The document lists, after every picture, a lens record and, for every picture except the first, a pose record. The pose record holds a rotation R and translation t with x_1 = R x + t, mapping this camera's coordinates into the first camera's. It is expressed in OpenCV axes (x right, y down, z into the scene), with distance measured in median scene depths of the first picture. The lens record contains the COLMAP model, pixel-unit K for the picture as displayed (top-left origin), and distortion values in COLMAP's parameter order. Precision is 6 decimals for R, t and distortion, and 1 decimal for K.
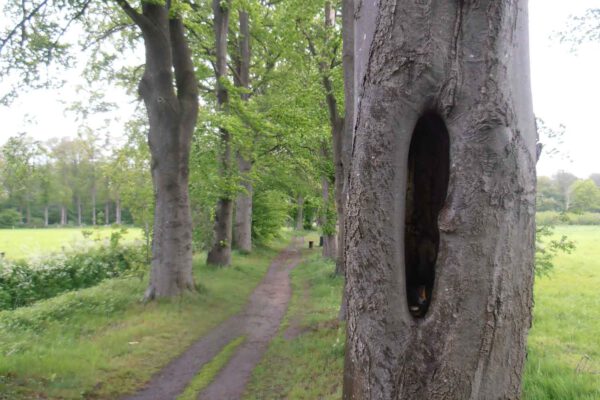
lens RADIAL K [[574.6, 0, 300.4], [0, 574.6, 202.9], [0, 0, 1]] dist [-0.015597, 0.000000]
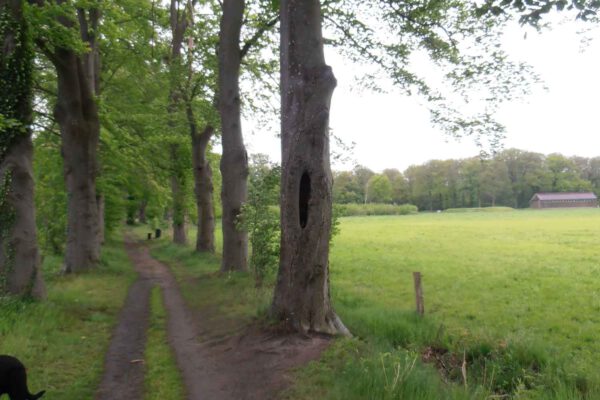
lens RADIAL K [[574.6, 0, 300.0], [0, 574.6, 200.0], [0, 0, 1]] dist [-0.015597, 0.000000]
pose [[0.948968, -0.014011, 0.315060, -0.151344], [0.012750, 0.999900, 0.006064, -0.000636], [-0.315114, -0.001737, 0.949052, -0.389080]]
